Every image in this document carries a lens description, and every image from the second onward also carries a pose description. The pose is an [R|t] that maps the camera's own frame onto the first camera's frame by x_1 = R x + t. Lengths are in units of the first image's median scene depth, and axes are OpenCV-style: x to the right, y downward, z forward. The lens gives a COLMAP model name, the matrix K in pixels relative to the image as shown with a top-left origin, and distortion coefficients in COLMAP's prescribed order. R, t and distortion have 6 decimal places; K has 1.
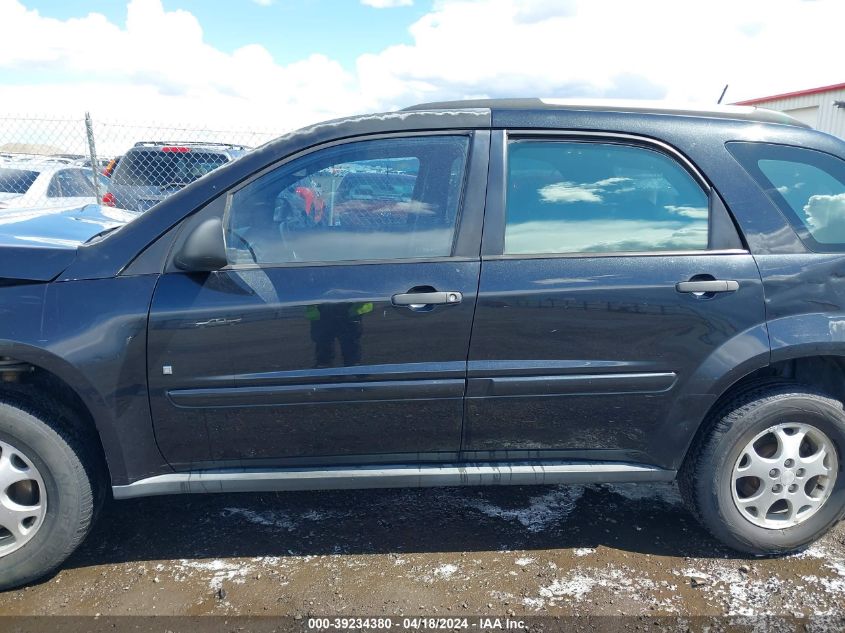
lens RADIAL K [[689.7, 0, 427.2], [0, 689.7, 313.7], [0, 0, 1]] dist [0.007636, 0.002162]
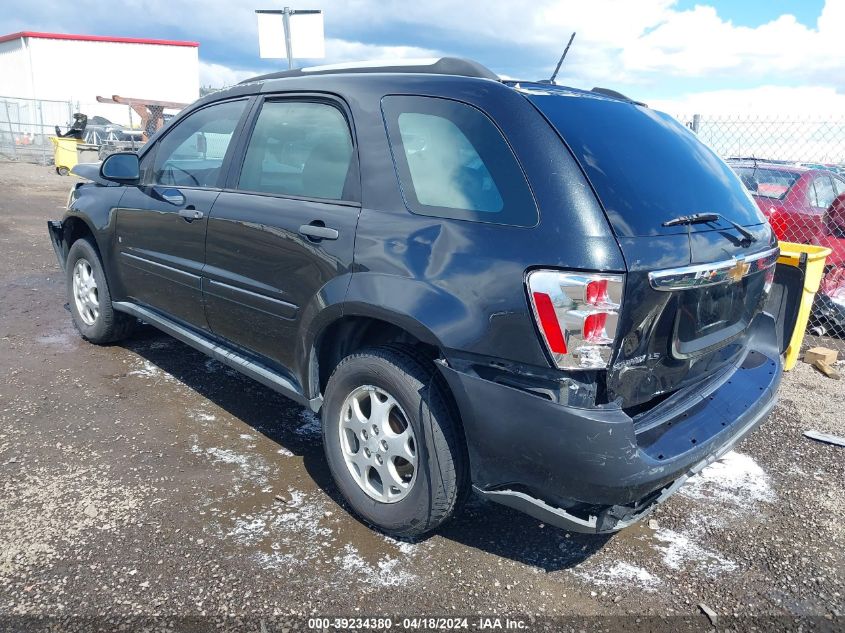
lens RADIAL K [[689.7, 0, 428.4], [0, 689.7, 311.2], [0, 0, 1]] dist [0.007636, 0.002162]
pose [[0.593954, 0.186927, -0.782481, 1.306595], [-0.194891, 0.977093, 0.085483, -0.039843], [0.780536, 0.101725, 0.616779, 0.464734]]
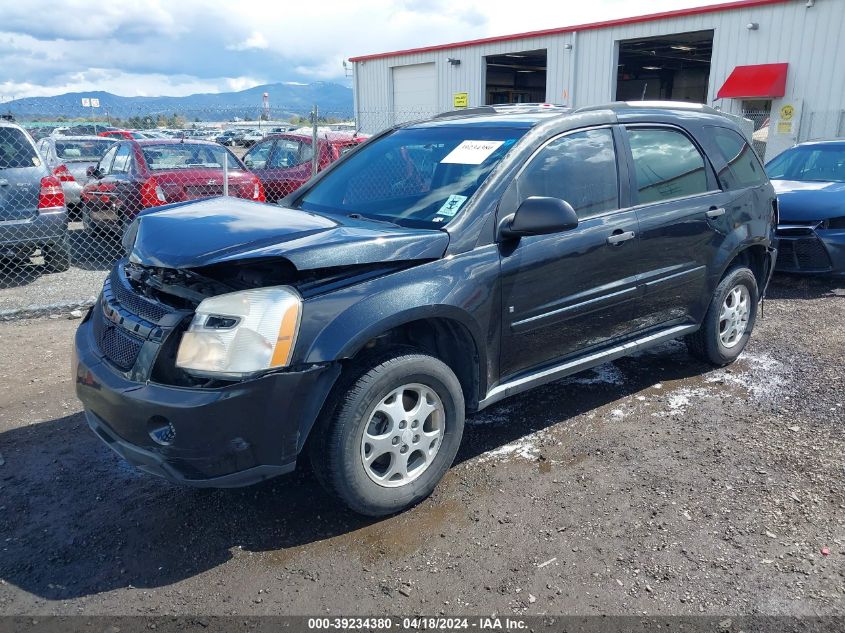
lens RADIAL K [[689.7, 0, 424.9], [0, 689.7, 323.9], [0, 0, 1]] dist [0.007636, 0.002162]
pose [[0.835758, -0.183549, 0.517512, -1.088386], [0.143257, 0.982722, 0.117195, -0.068122], [-0.530082, -0.023809, 0.847612, -0.079748]]
